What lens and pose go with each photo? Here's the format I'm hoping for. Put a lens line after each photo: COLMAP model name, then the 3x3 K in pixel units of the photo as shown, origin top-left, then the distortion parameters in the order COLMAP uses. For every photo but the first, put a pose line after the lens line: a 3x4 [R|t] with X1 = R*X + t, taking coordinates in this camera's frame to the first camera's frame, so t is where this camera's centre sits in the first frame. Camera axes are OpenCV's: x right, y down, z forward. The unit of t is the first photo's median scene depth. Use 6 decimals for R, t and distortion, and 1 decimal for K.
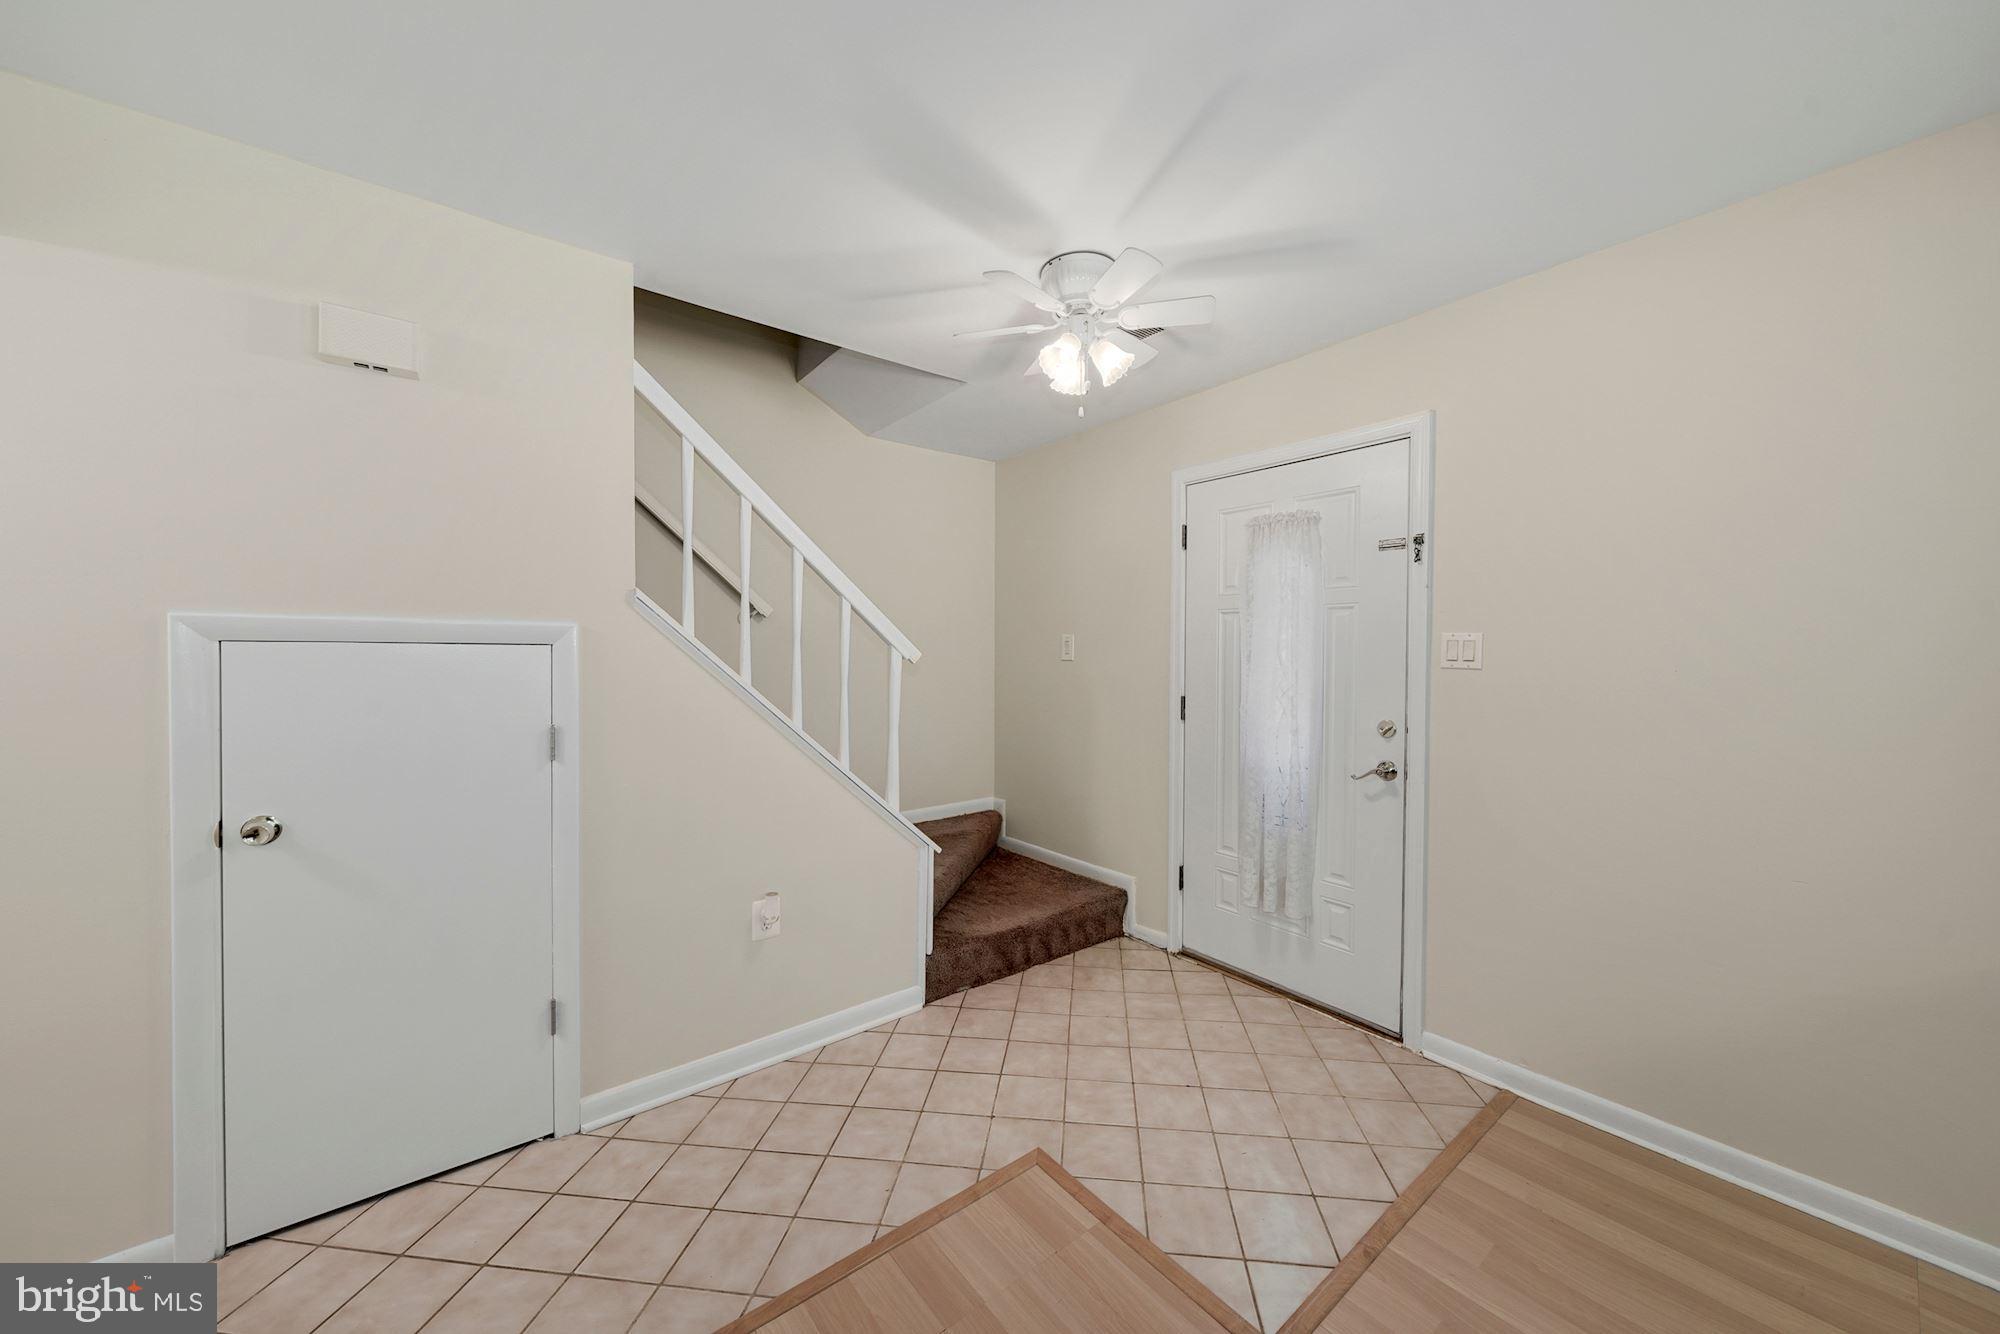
lens RADIAL K [[711.6, 0, 1015.9], [0, 711.6, 672.6], [0, 0, 1]] dist [0.001562, 0.000227]
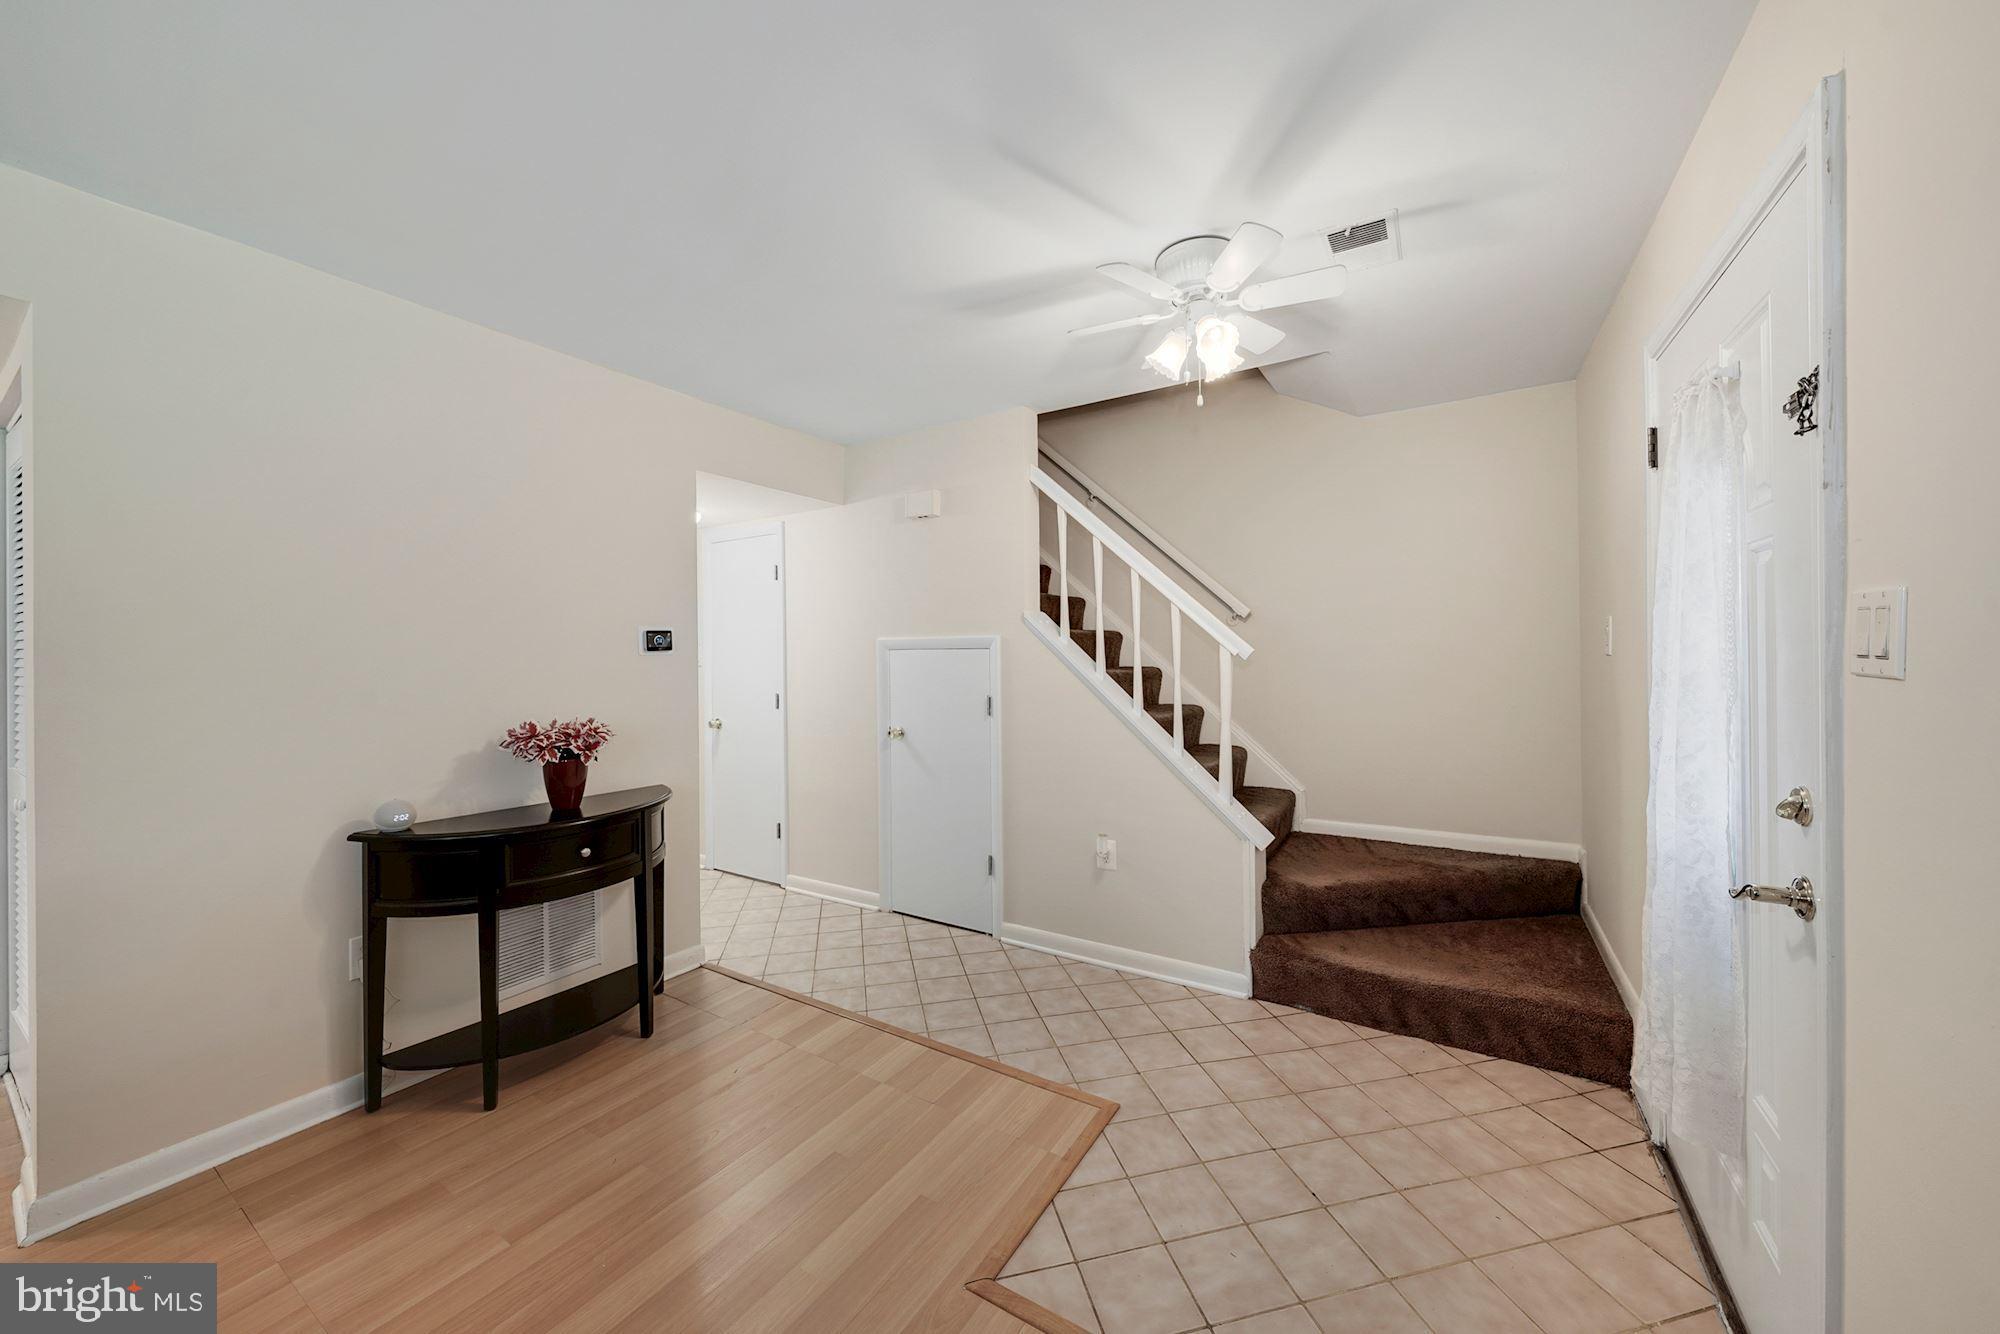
lens RADIAL K [[723.5, 0, 1000.9], [0, 723.5, 651.9], [0, 0, 1]] dist [-0.000739, 0.000140]
pose [[0.324227, -0.006112, -0.945960, 0.941808], [-0.009984, 0.999901, -0.009883, -0.011889], [0.945927, 0.012649, 0.324134, 0.423603]]
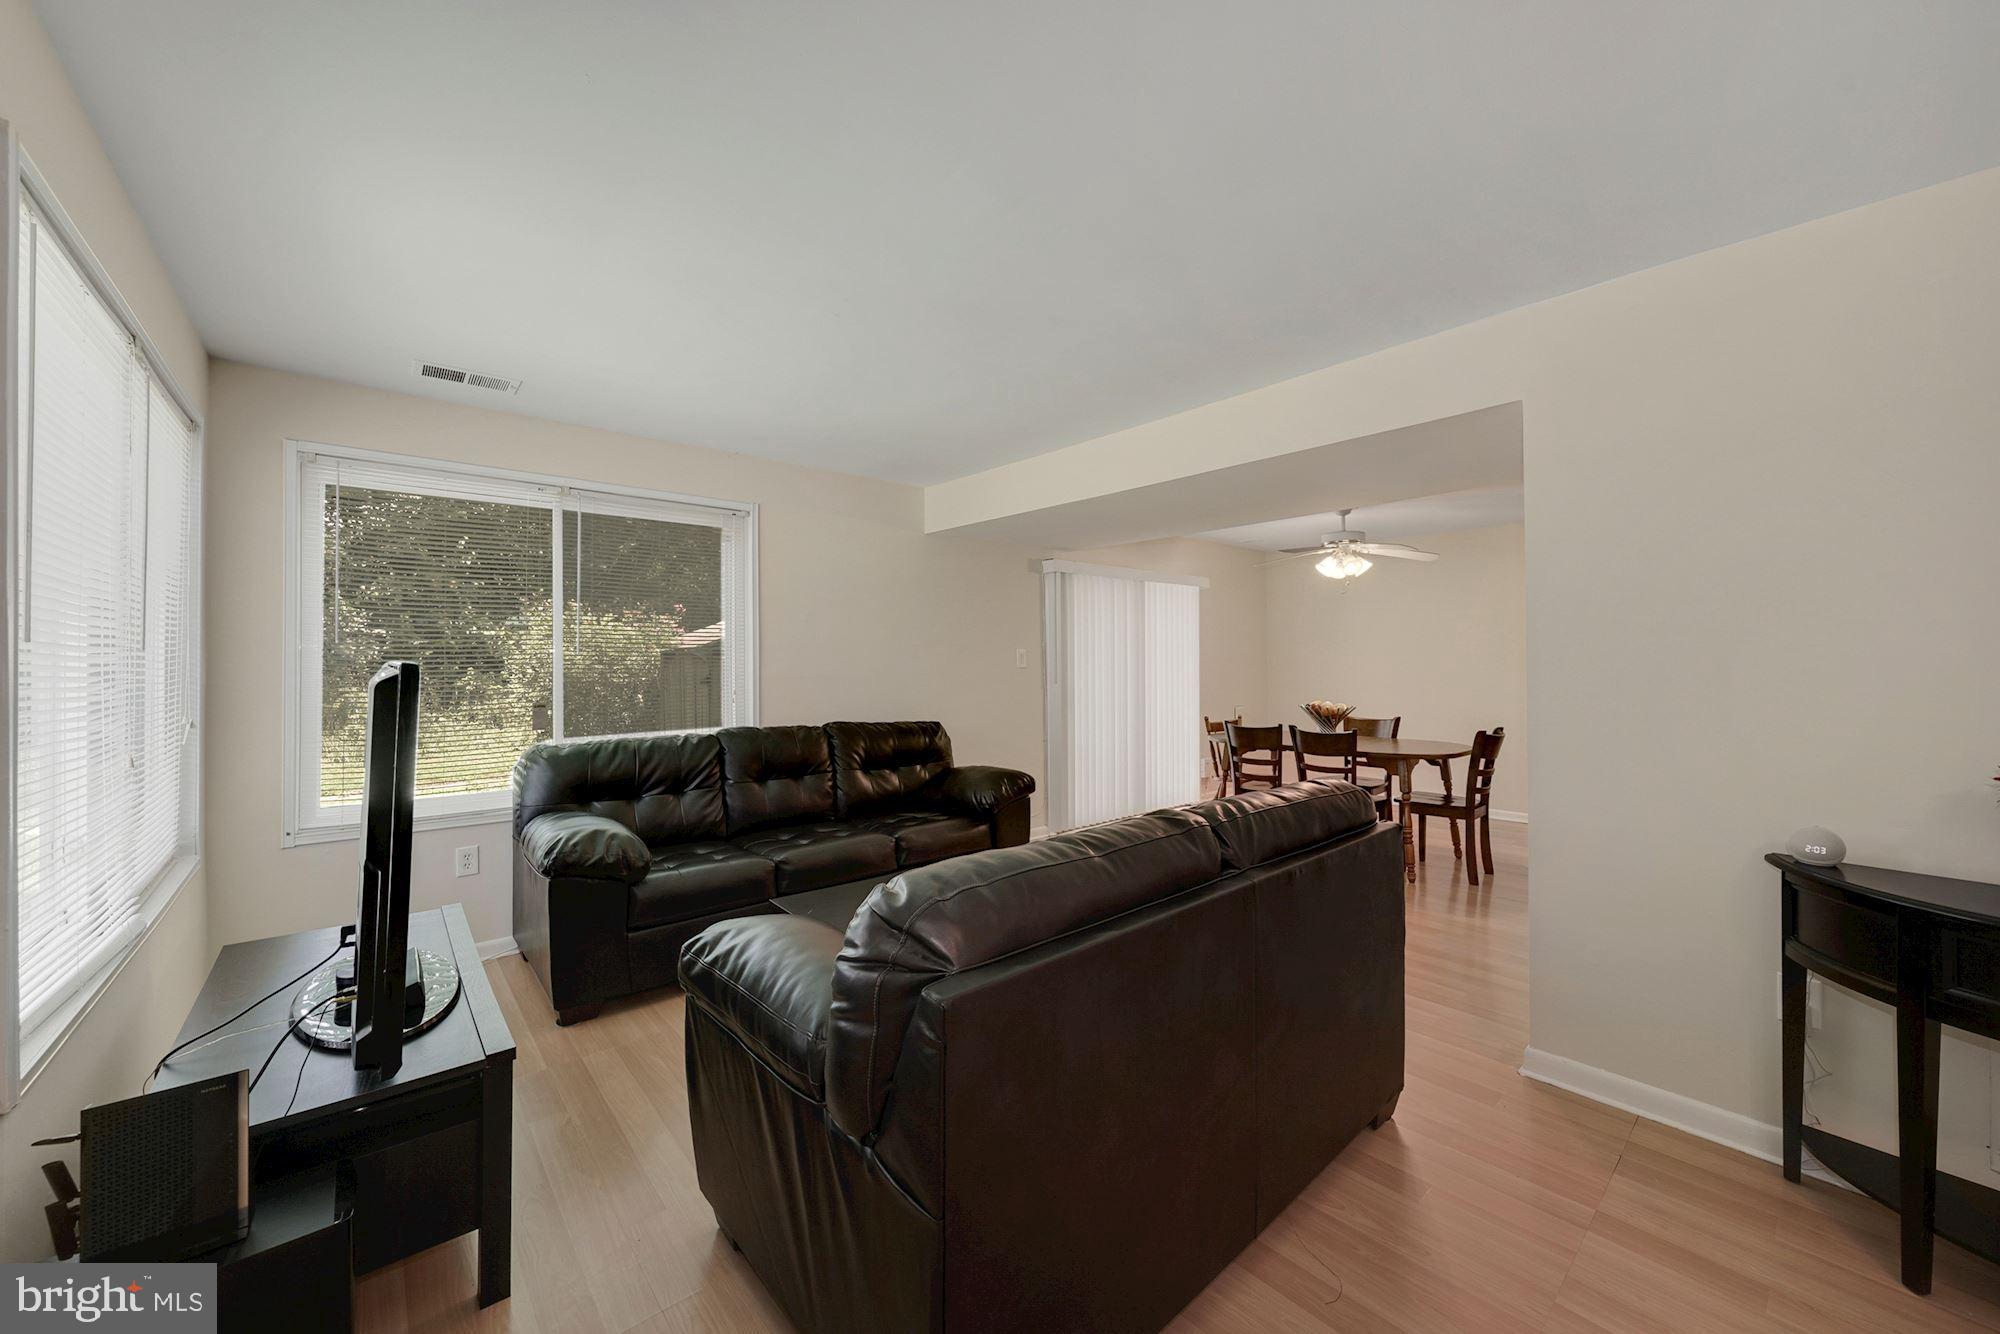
lens RADIAL K [[723.5, 0, 1000.9], [0, 723.5, 651.9], [0, 0, 1]] dist [-0.000739, 0.000140]
pose [[-0.999057, 0.004646, -0.043174, 0.694095], [0.004644, 0.999989, 0.000138, -0.015528], [0.043174, -0.000062, -0.999068, 0.754150]]
